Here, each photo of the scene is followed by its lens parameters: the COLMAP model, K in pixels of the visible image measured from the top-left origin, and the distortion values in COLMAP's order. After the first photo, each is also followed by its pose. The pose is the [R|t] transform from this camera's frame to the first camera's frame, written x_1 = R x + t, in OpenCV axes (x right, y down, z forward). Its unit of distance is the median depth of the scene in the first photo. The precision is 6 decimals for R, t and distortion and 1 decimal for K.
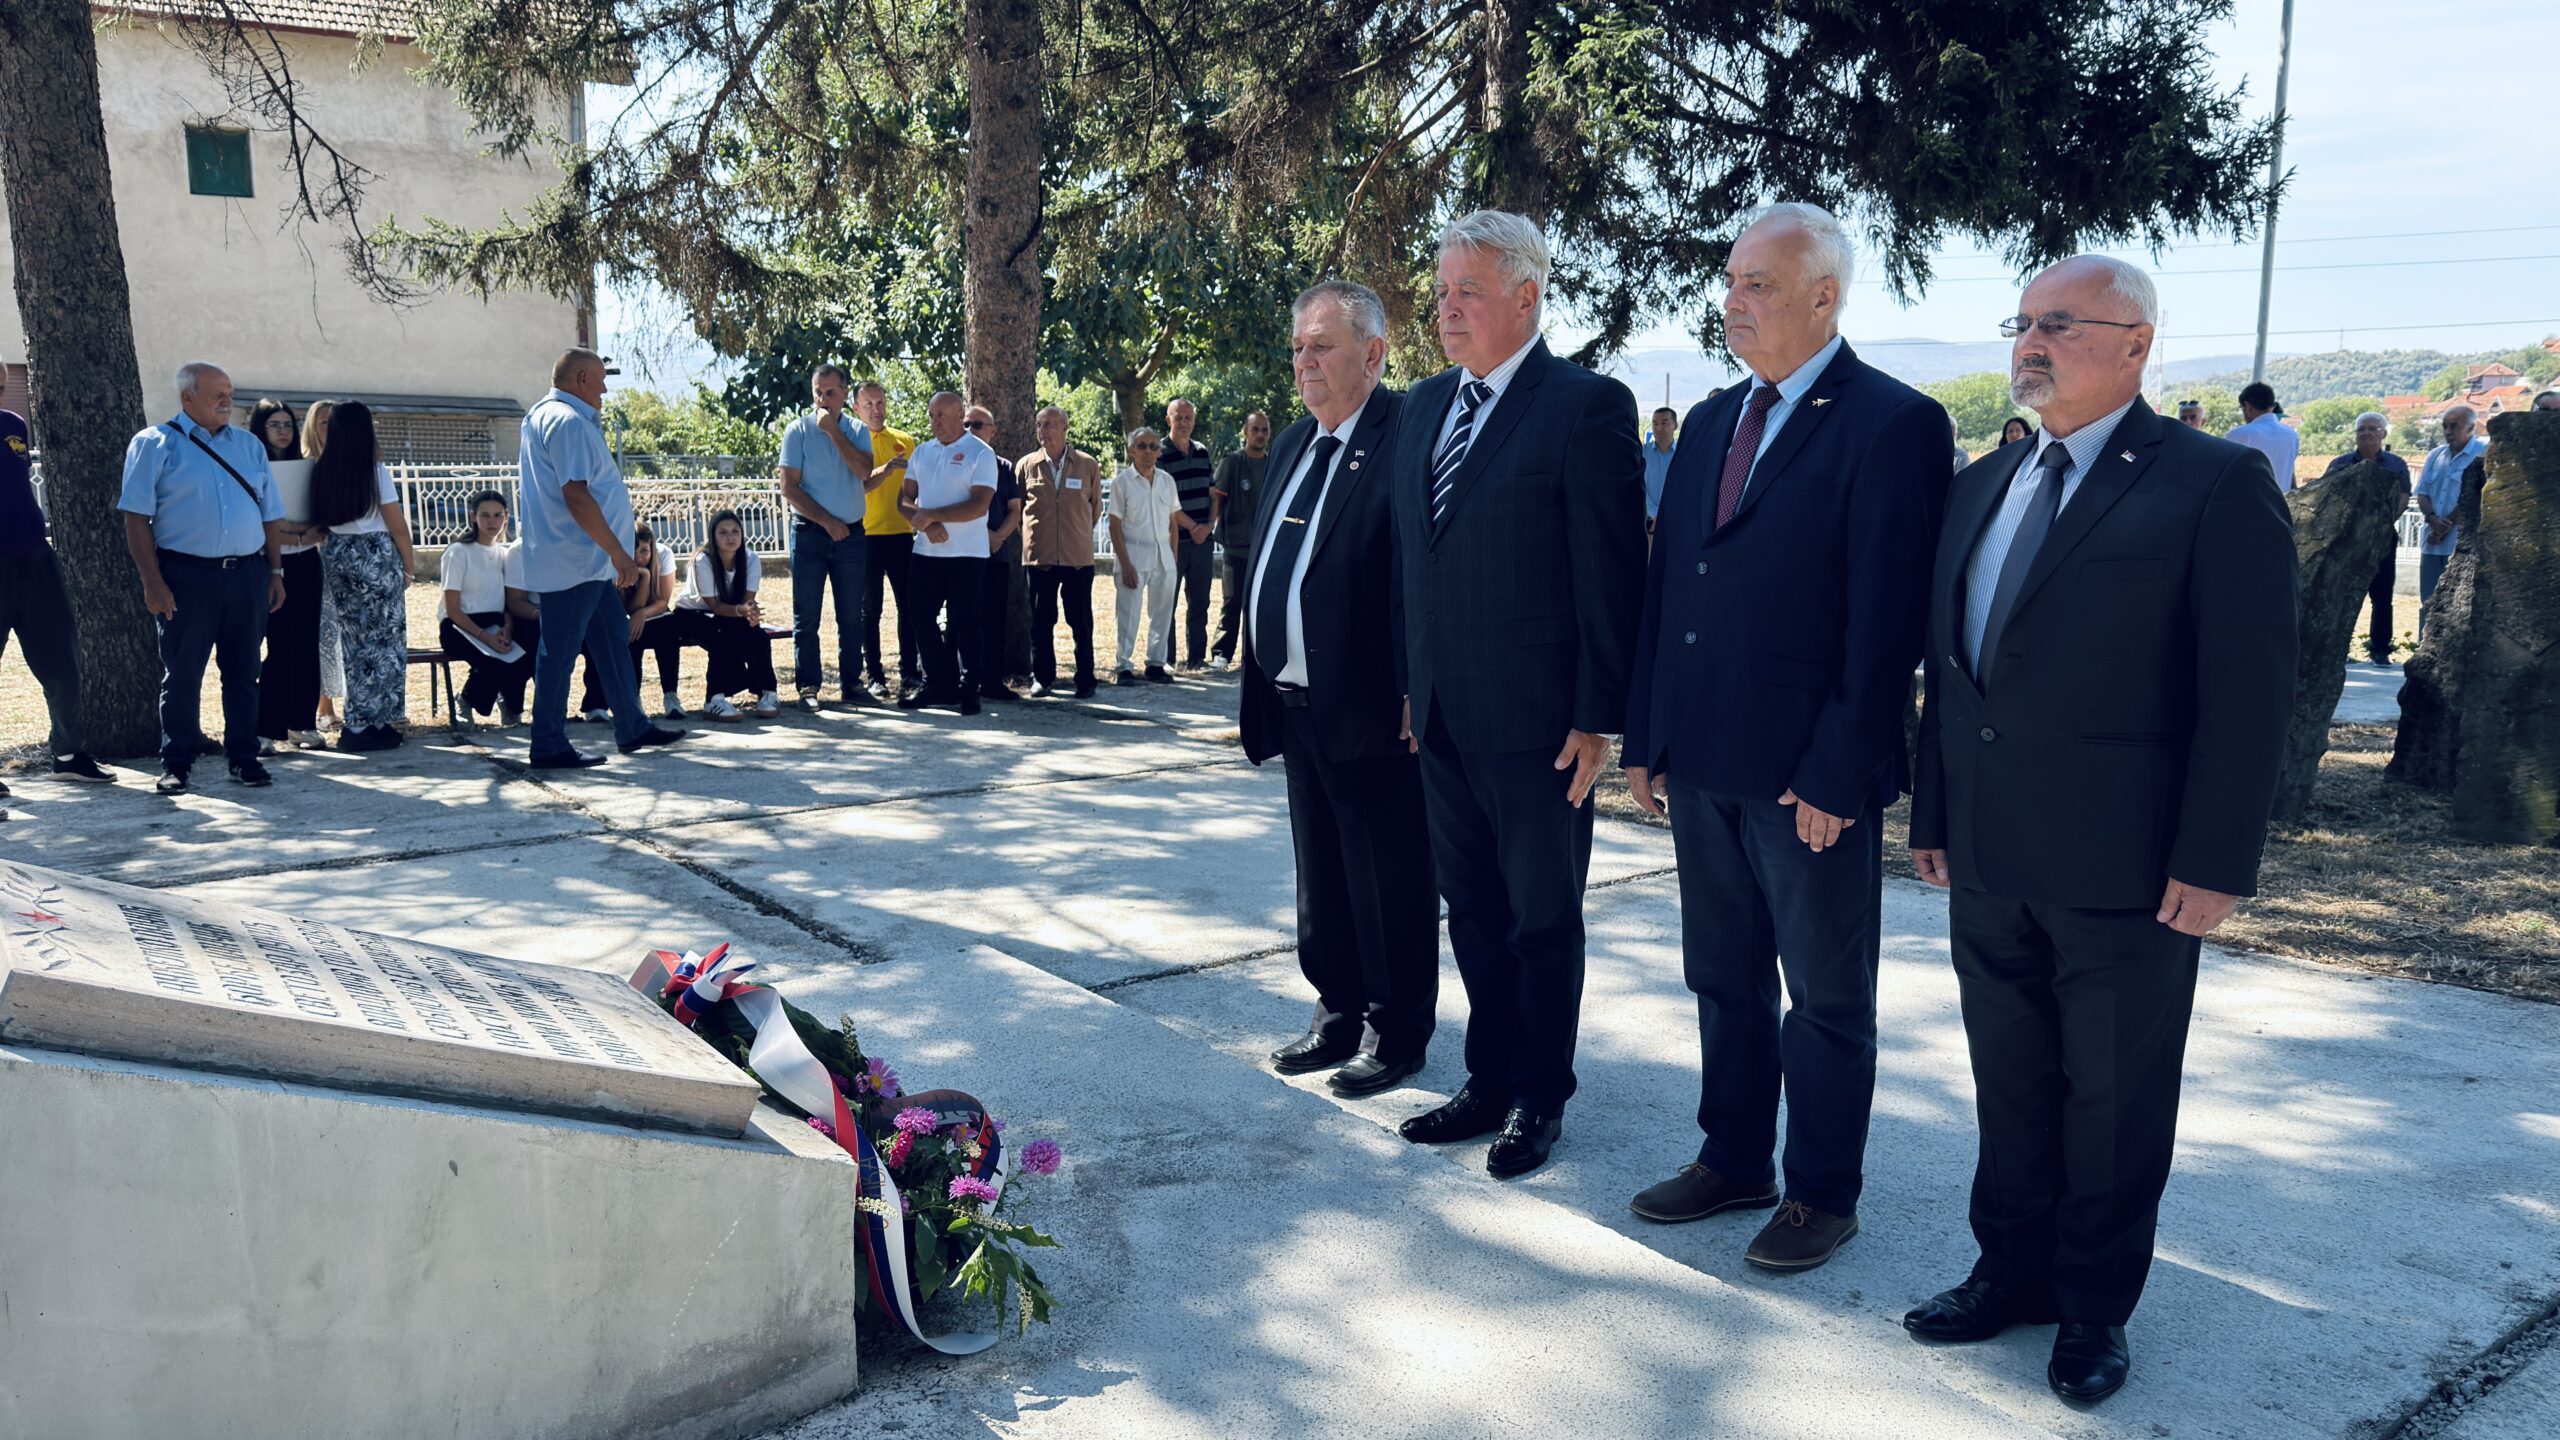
lens RADIAL K [[1778.9, 0, 1275.3], [0, 1778.9, 734.6], [0, 0, 1]] dist [0.070128, -0.102945]
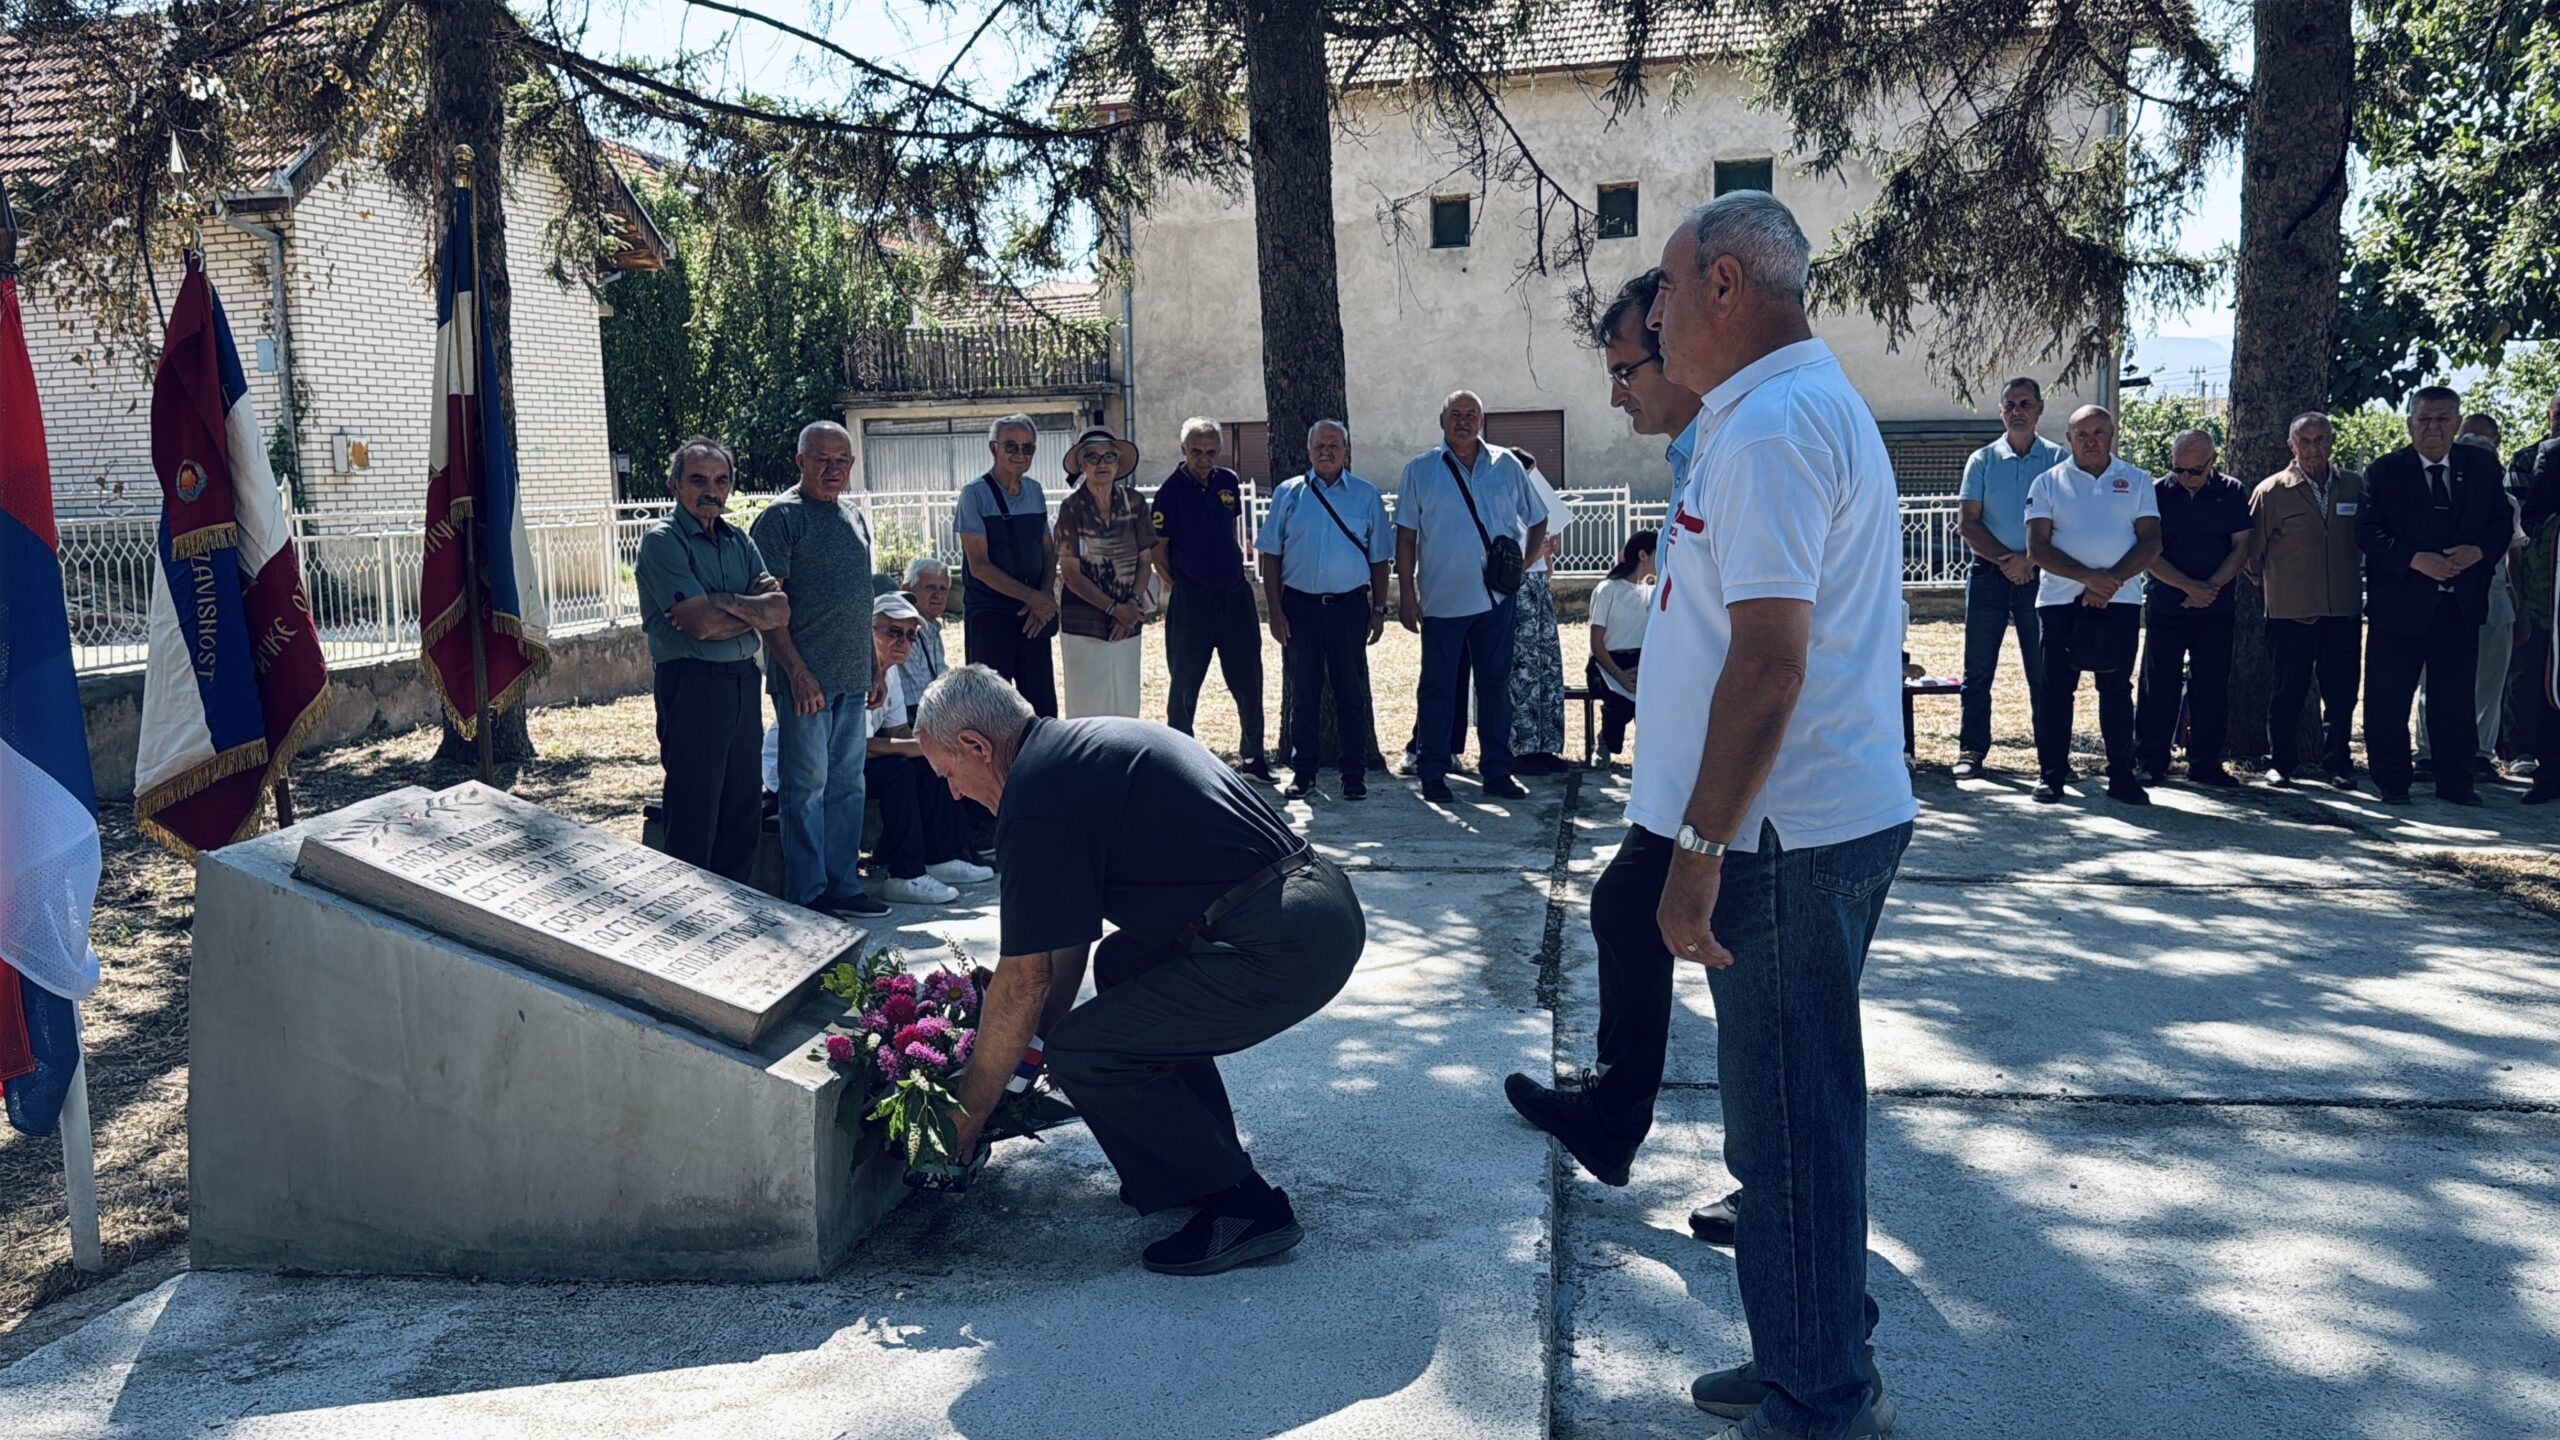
lens RADIAL K [[2085.6, 0, 1259.0], [0, 2085.6, 737.0], [0, 0, 1]] dist [0.083297, -0.139353]
pose [[0.693184, 0.064490, -0.717870, 0.256228], [-0.087089, 0.996186, 0.005399, -0.010206], [0.715480, 0.058776, 0.696156, 0.048889]]
